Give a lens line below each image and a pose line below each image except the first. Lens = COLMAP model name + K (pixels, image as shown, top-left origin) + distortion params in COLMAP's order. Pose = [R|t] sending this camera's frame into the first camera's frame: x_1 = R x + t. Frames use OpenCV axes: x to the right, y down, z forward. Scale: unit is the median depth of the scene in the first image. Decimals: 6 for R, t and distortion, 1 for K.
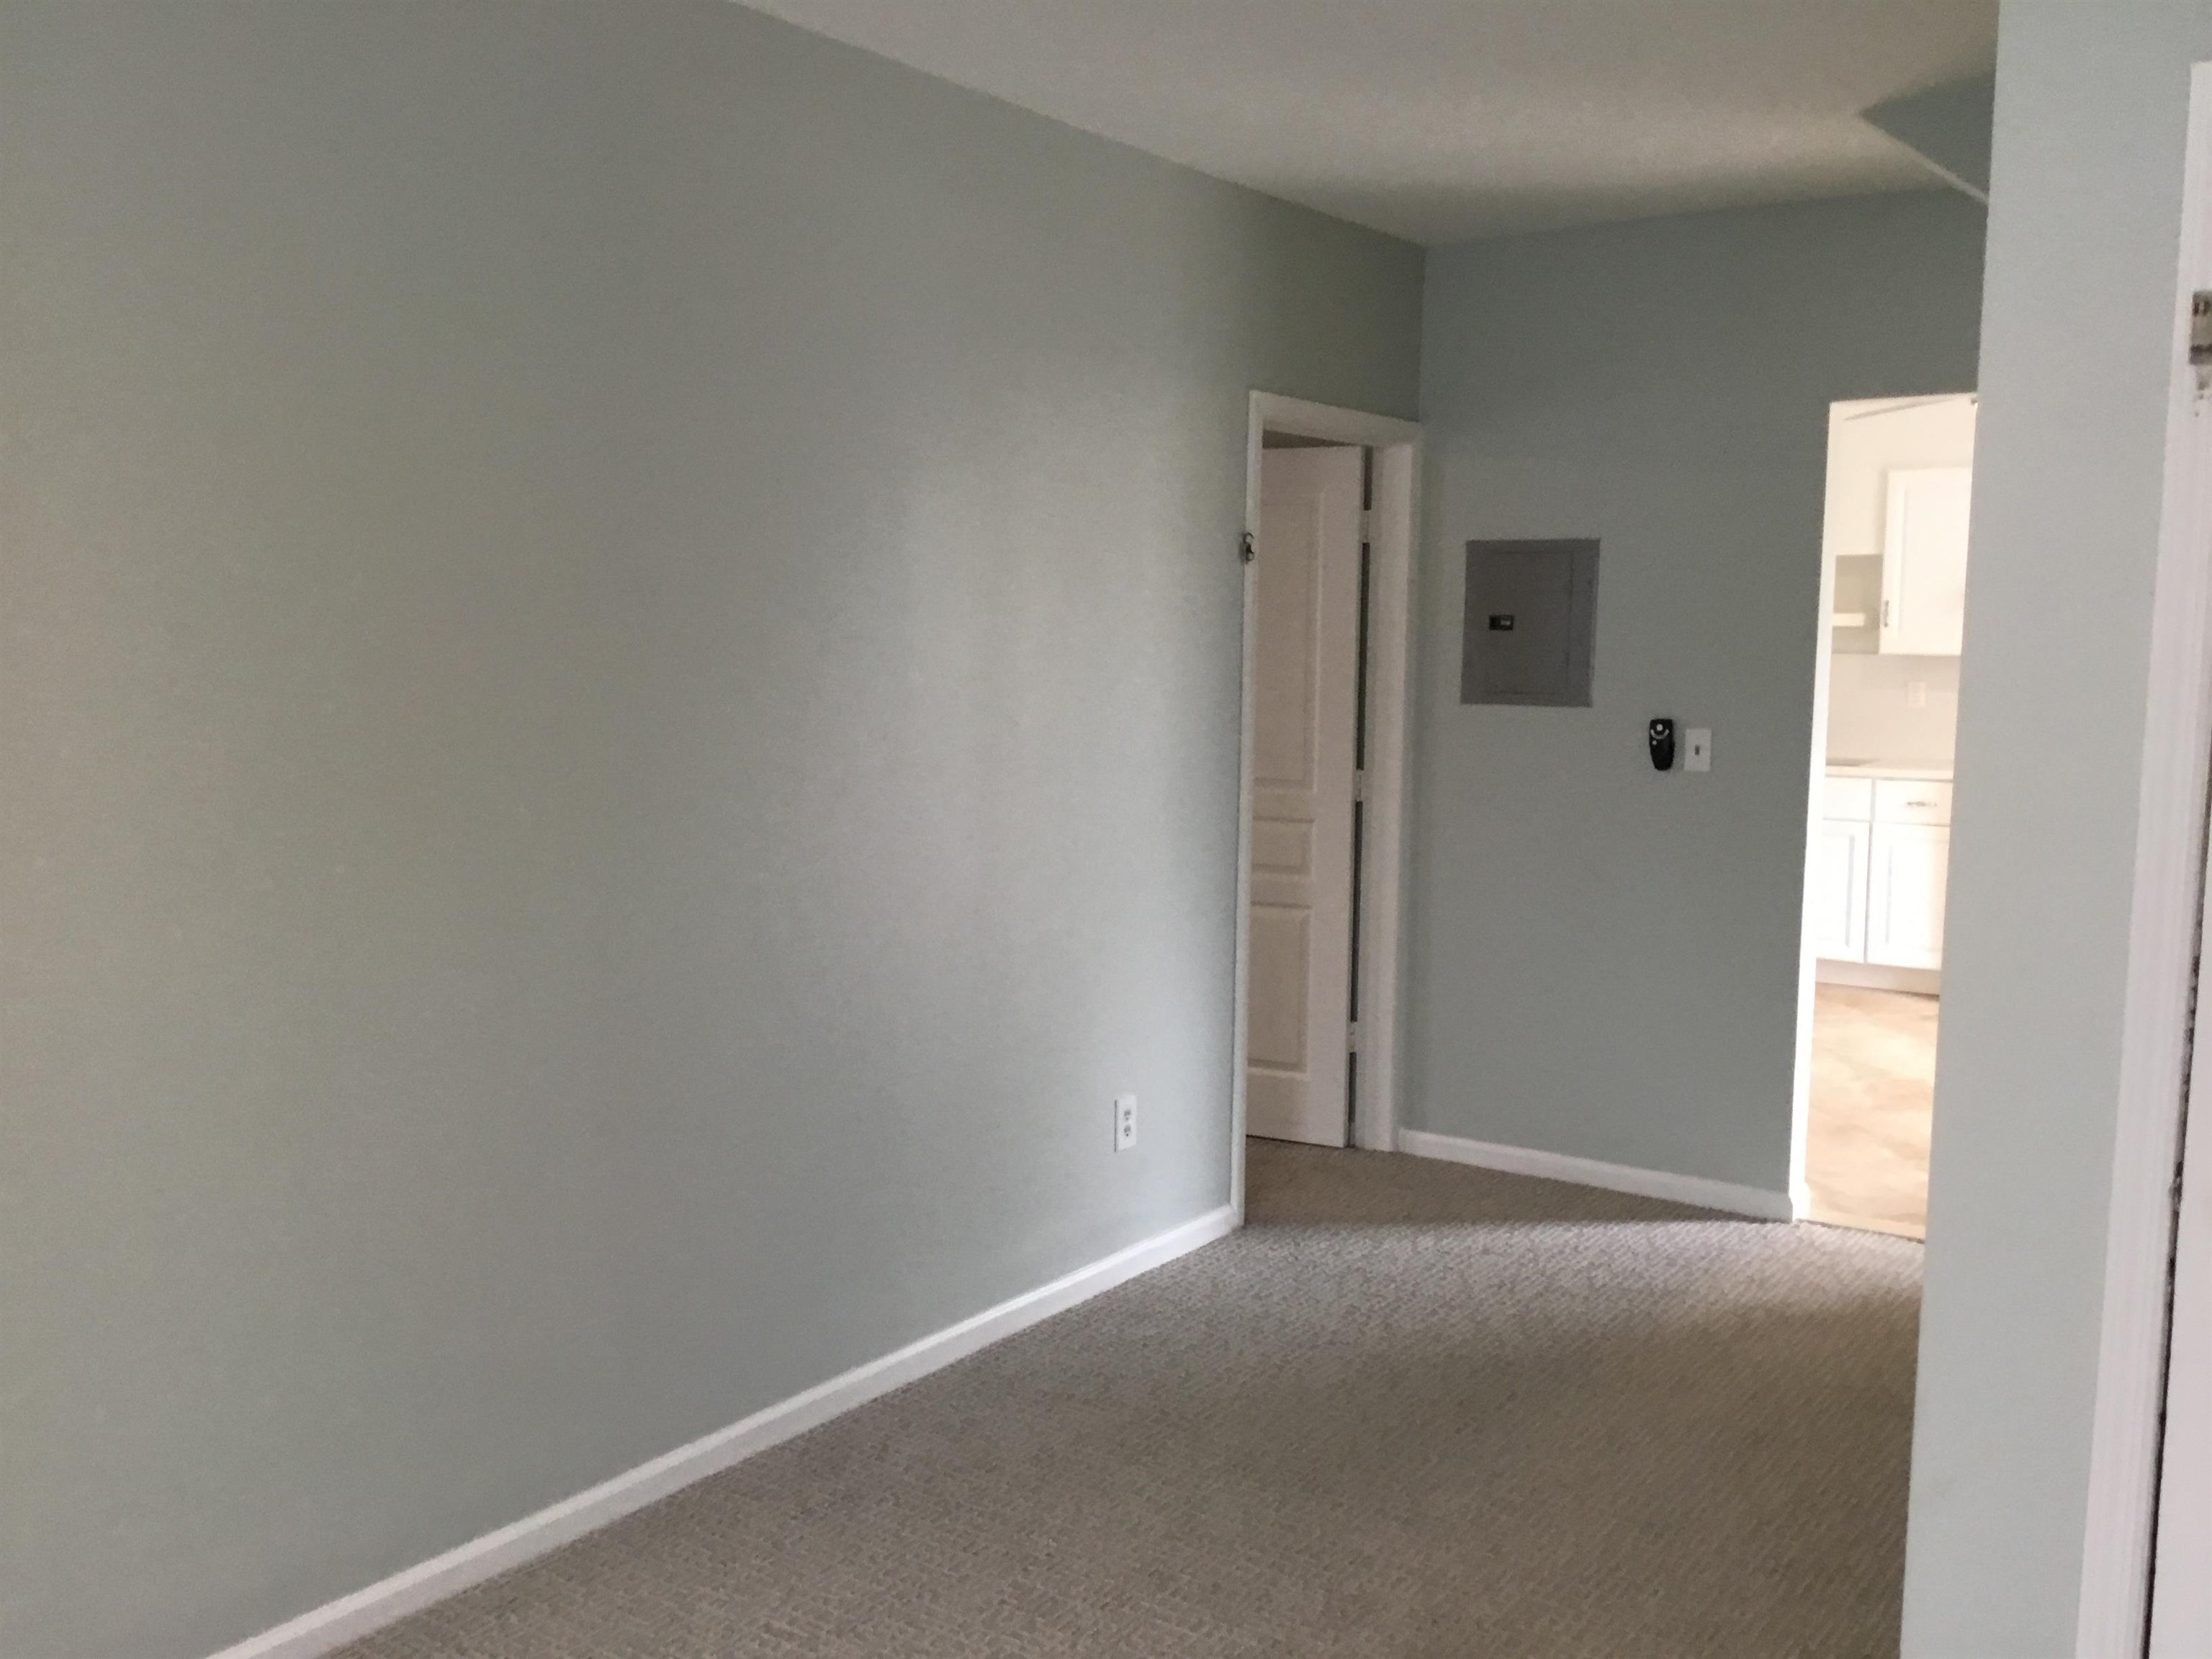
lens RADIAL K [[1990.9, 0, 1094.4], [0, 1990.9, 824.0], [0, 0, 1]] dist [0.126054, -0.234818]
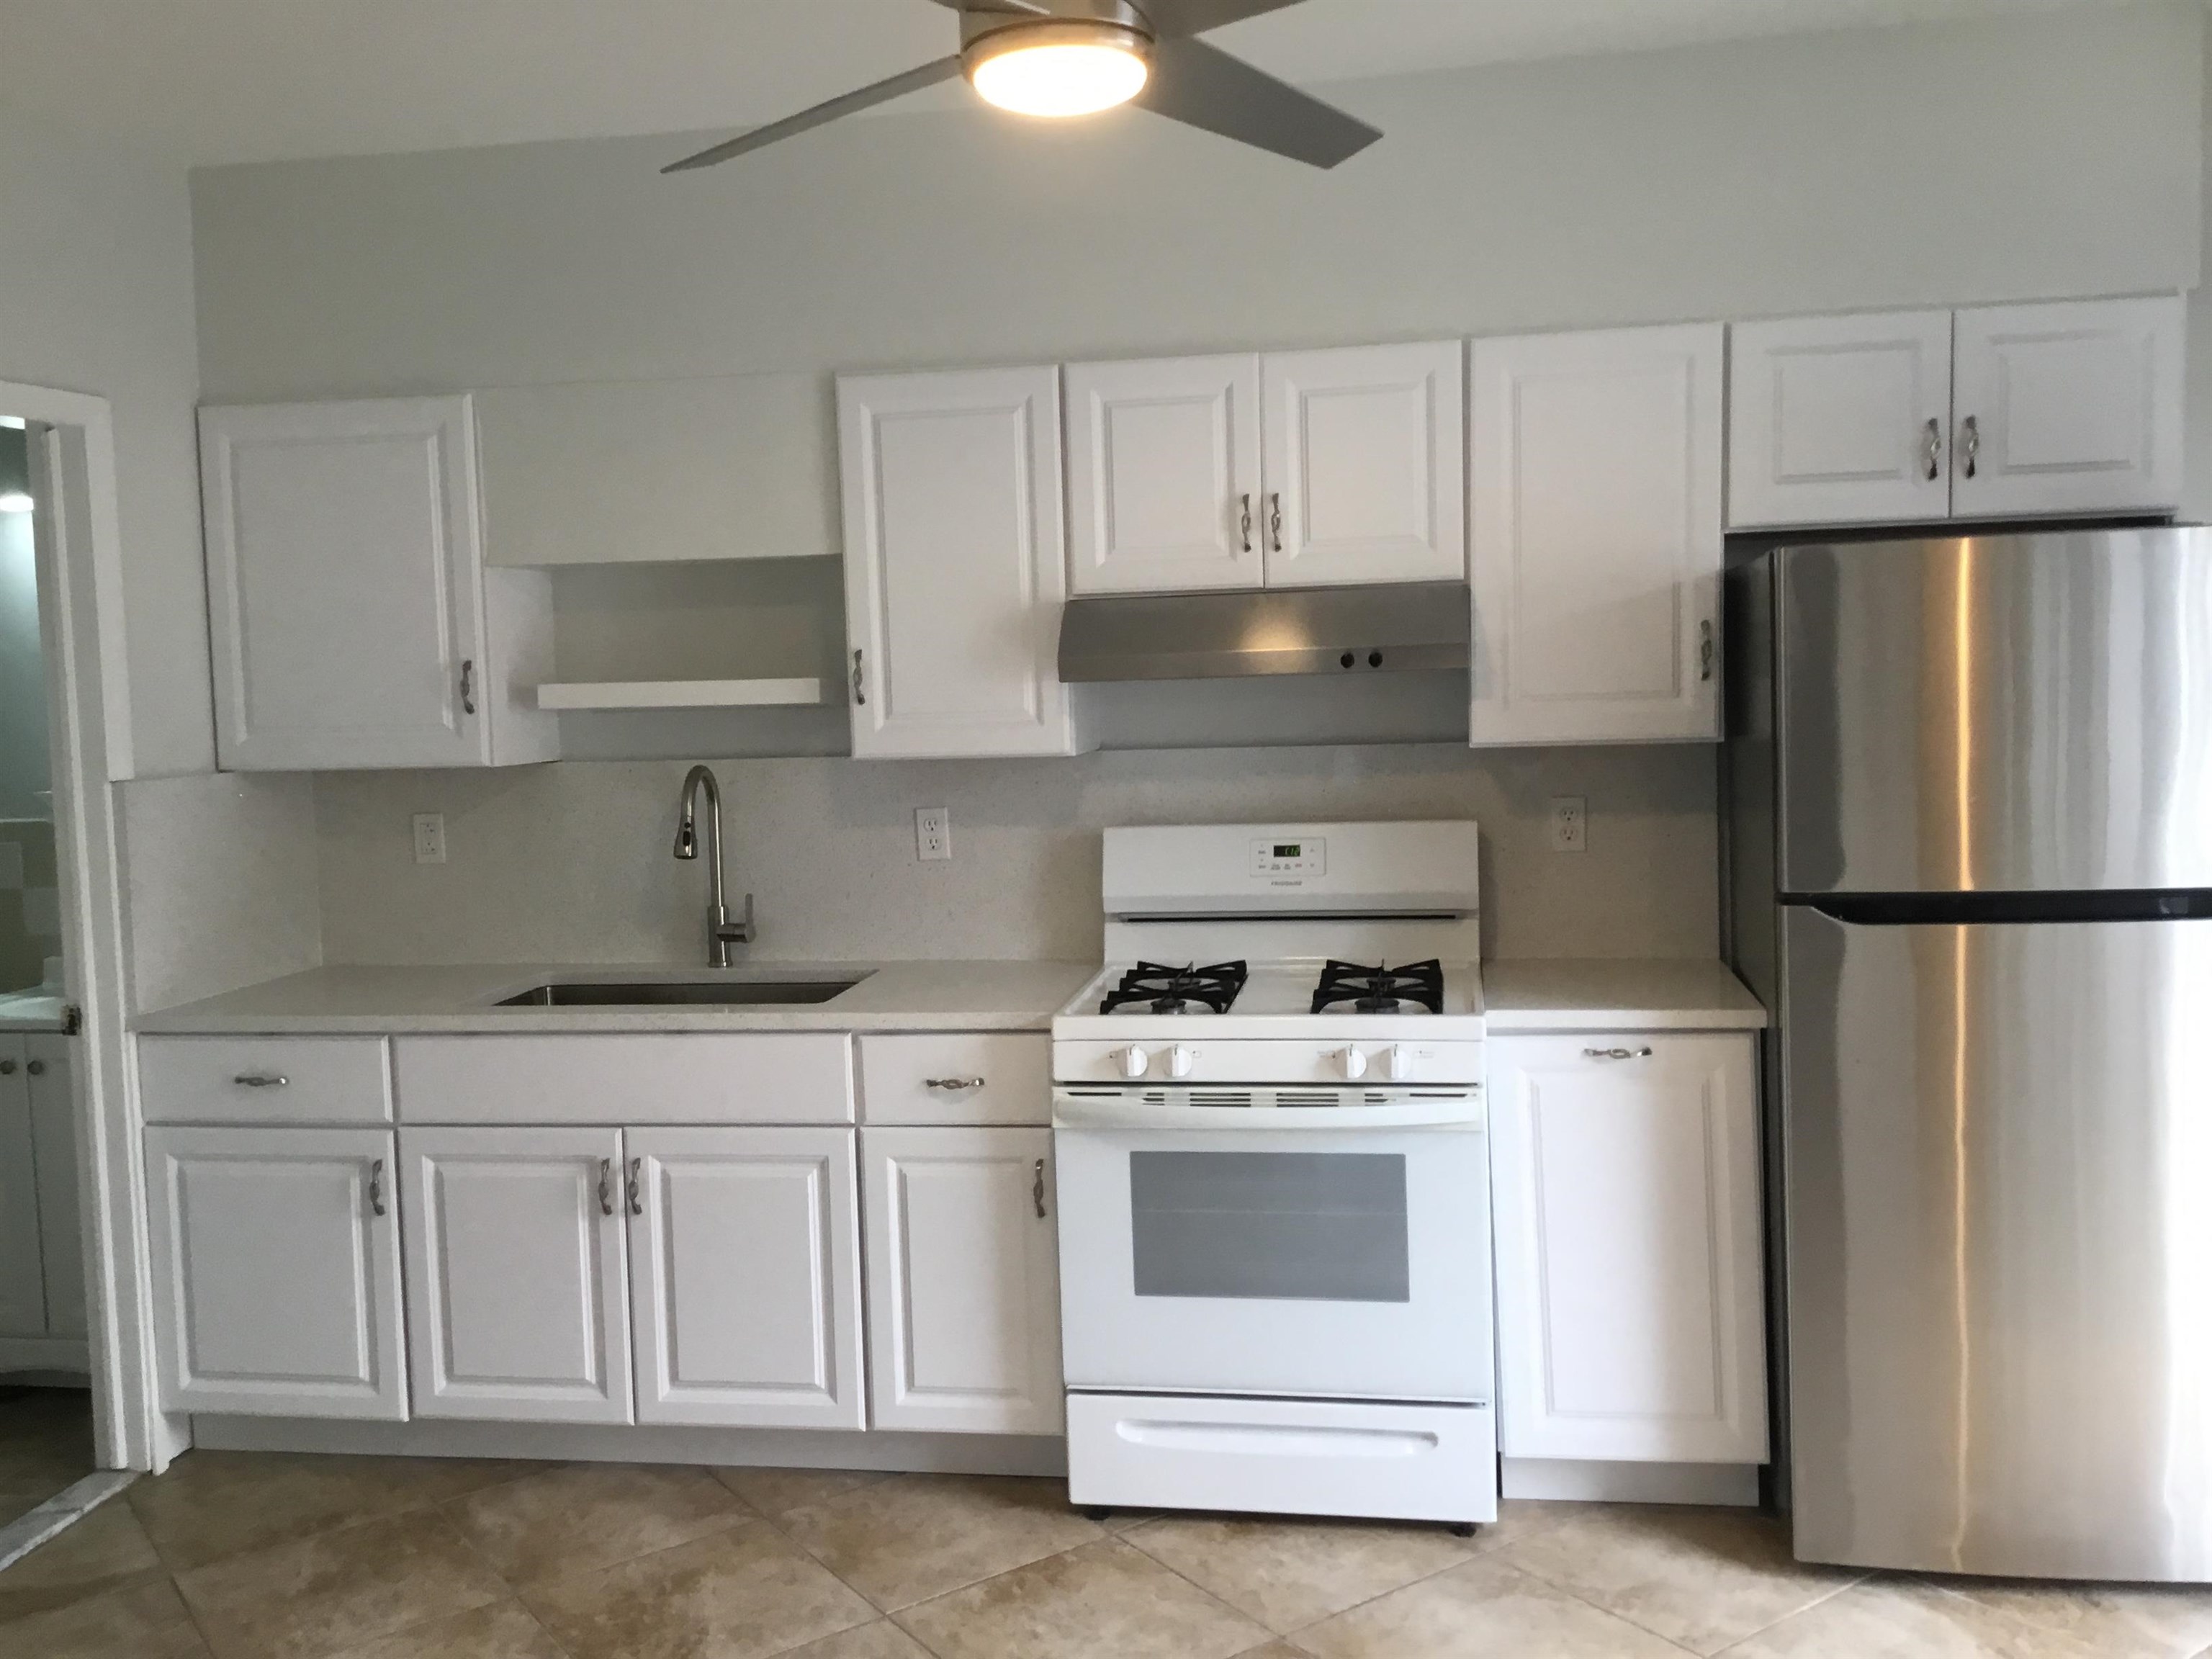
lens RADIAL K [[1990.9, 0, 1107.6], [0, 1990.9, 828.7], [0, 0, 1]] dist [0.126054, -0.234818]
pose [[0.897768, -0.066728, 0.435386, 0.366140], [0.079075, 0.996816, -0.010281, -0.090796], [-0.433313, 0.043658, 0.900185, 0.850192]]
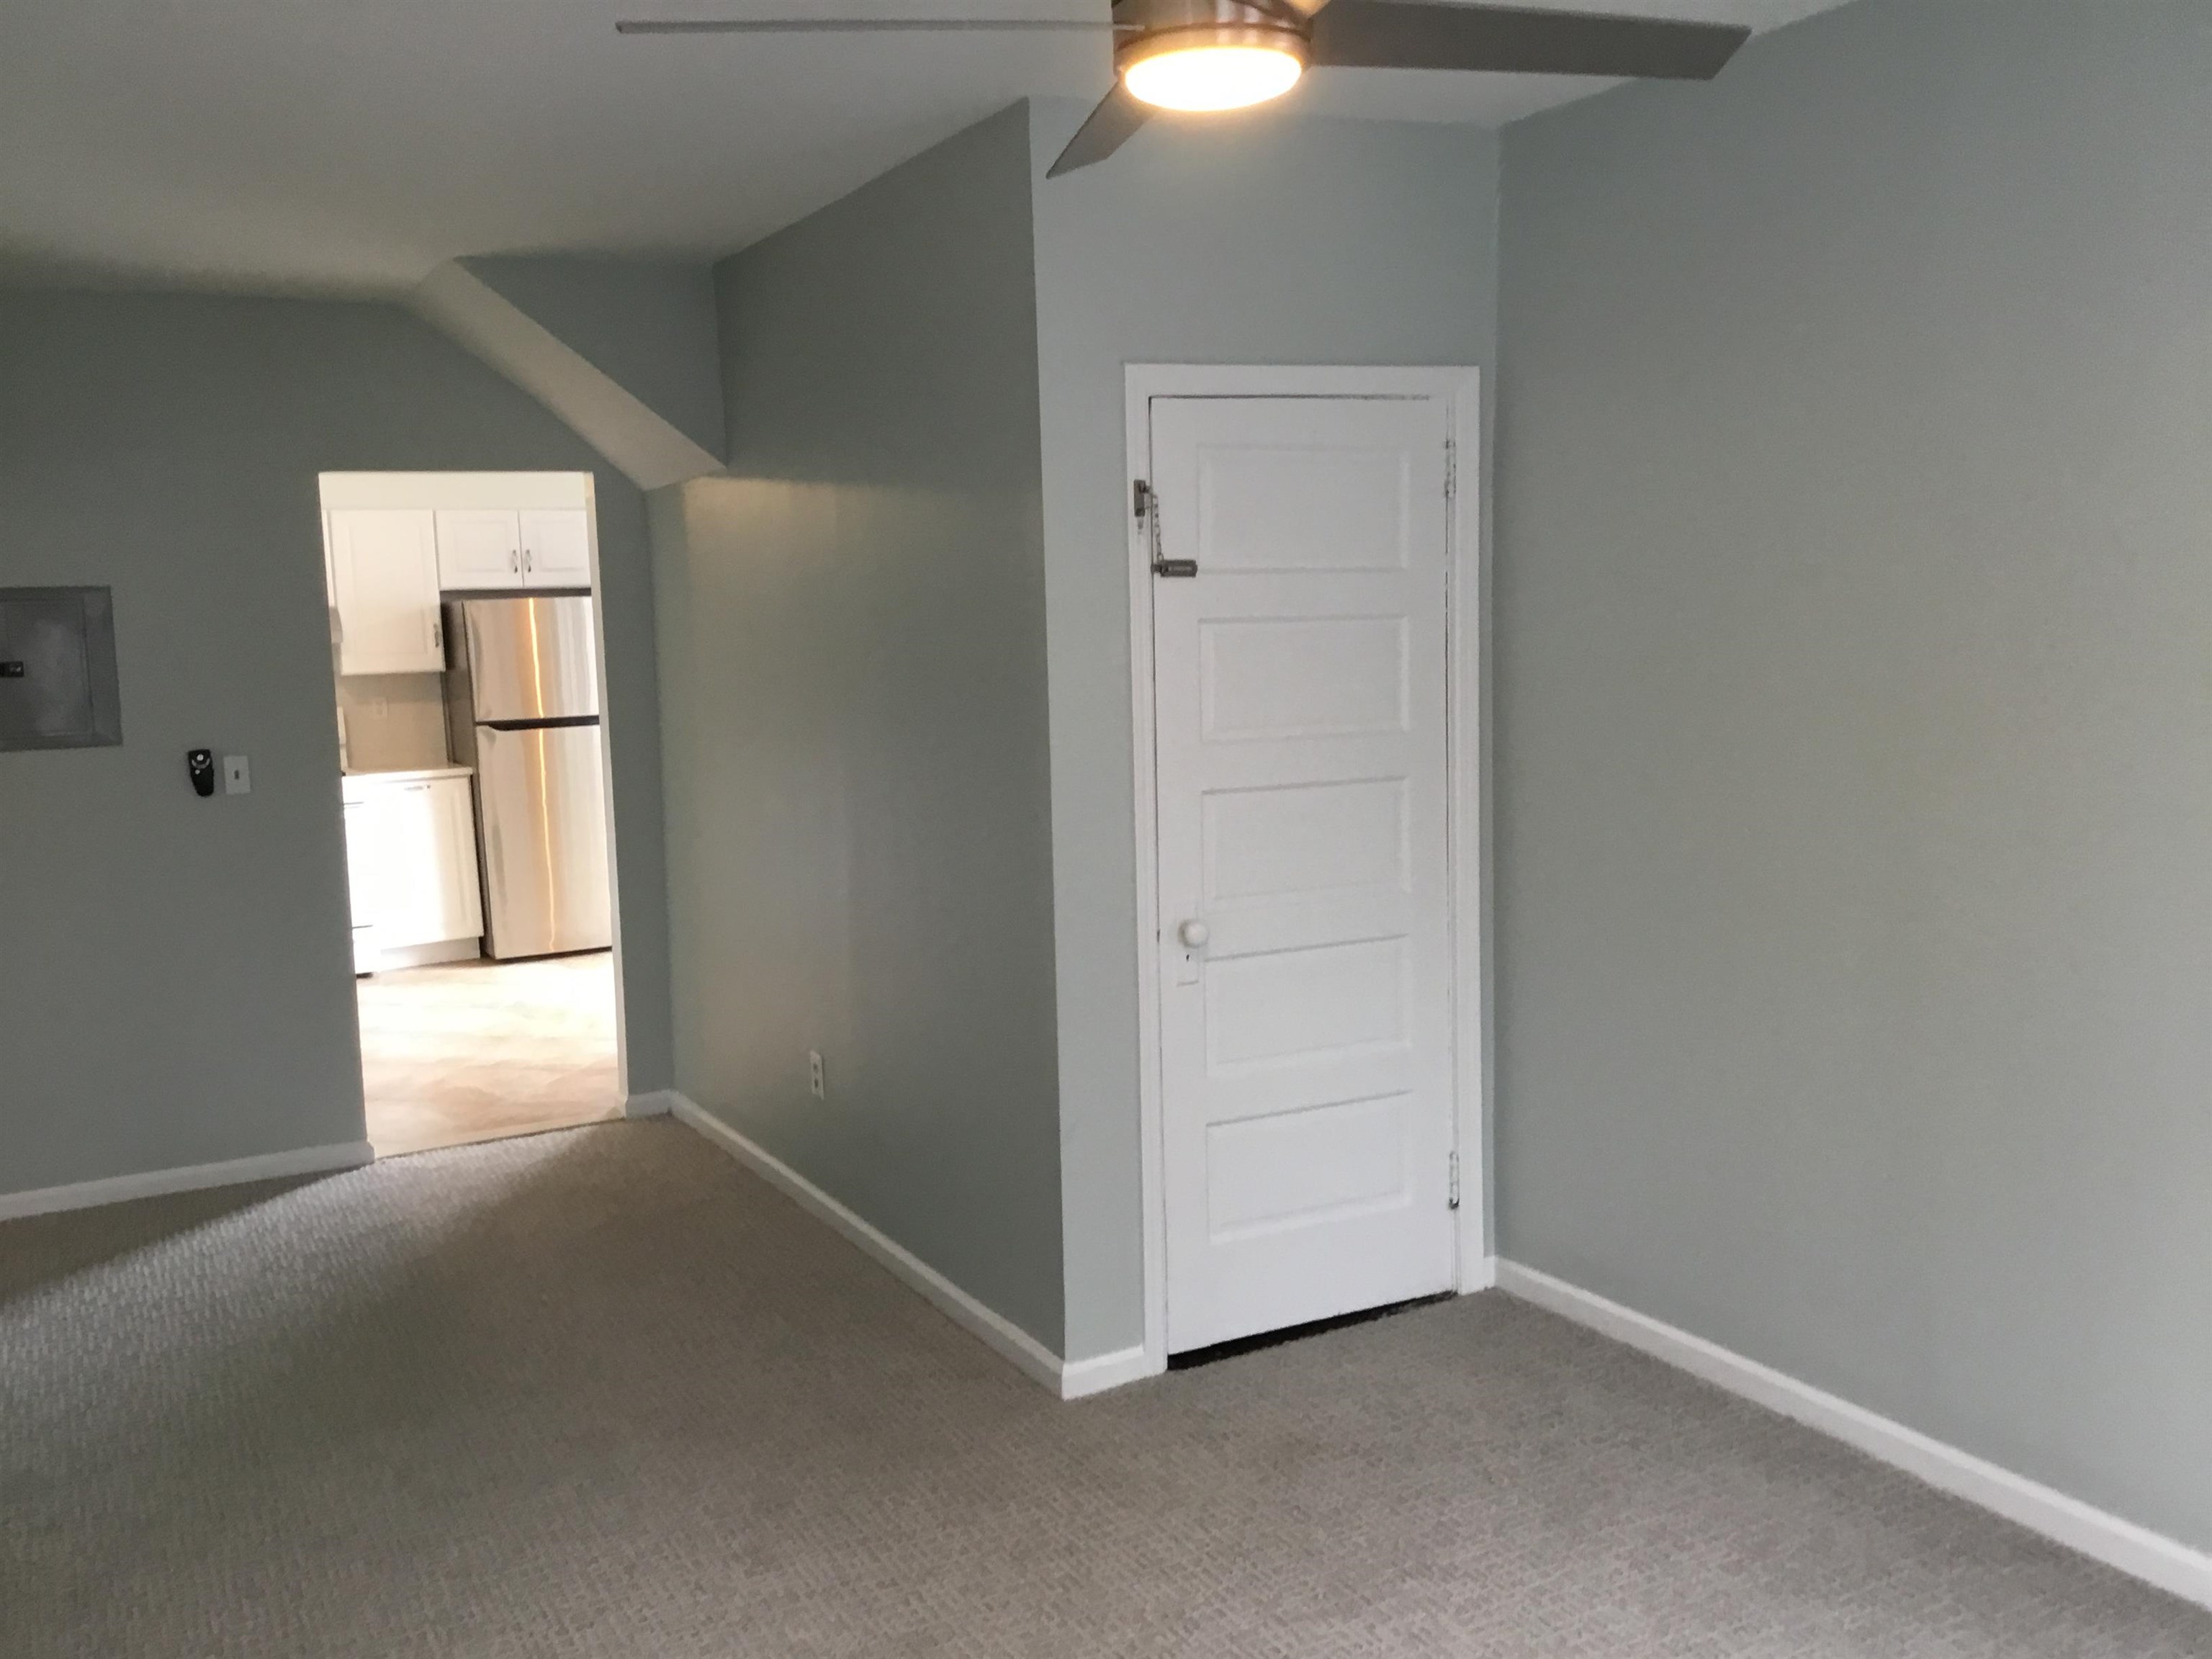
lens RADIAL K [[1990.9, 0, 1126.7], [0, 1990.9, 834.5], [0, 0, 1]] dist [0.126054, -0.234818]
pose [[0.426714, -0.123925, 0.895856, -0.499752], [0.127157, 0.988949, 0.076236, -0.026855], [-0.895403, 0.081383, 0.437756, 0.070009]]
